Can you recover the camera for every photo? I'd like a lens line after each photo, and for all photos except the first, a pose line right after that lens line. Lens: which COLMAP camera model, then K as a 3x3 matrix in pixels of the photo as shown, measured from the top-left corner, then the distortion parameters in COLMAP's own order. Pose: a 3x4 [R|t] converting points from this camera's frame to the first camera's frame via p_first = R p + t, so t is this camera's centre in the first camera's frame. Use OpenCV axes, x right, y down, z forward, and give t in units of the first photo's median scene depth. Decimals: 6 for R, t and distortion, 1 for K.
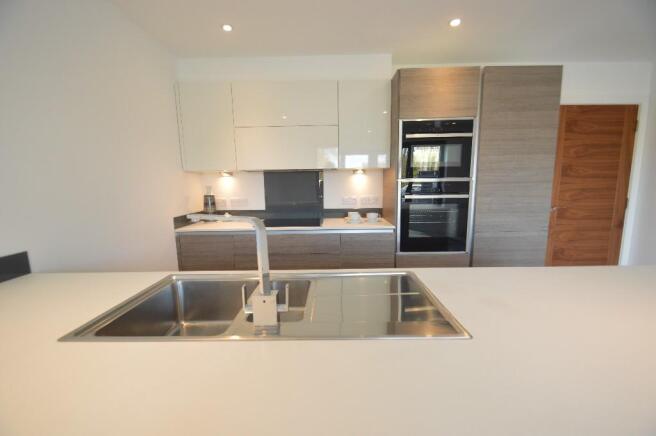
lens RADIAL K [[287.8, 0, 324.6], [0, 287.8, 221.3], [0, 0, 1]] dist [0.002135, -0.000446]
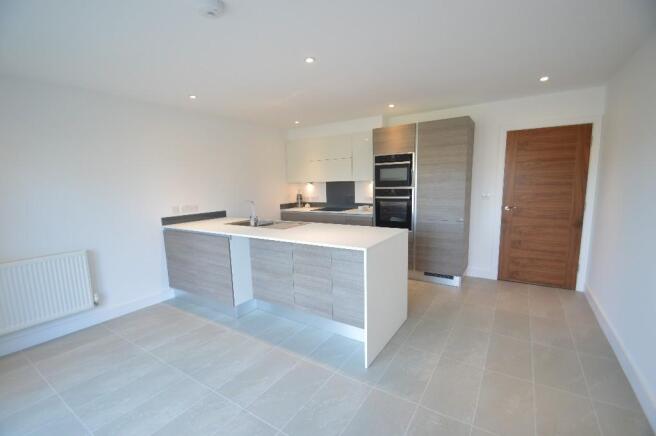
lens RADIAL K [[287.8, 0, 331.9], [0, 287.8, 219.0], [0, 0, 1]] dist [0.002135, -0.000446]
pose [[0.848116, 0.060911, -0.526298, 0.828714], [-0.057744, 0.998079, 0.022459, 0.022385], [0.526655, 0.011343, 0.850003, -0.565331]]
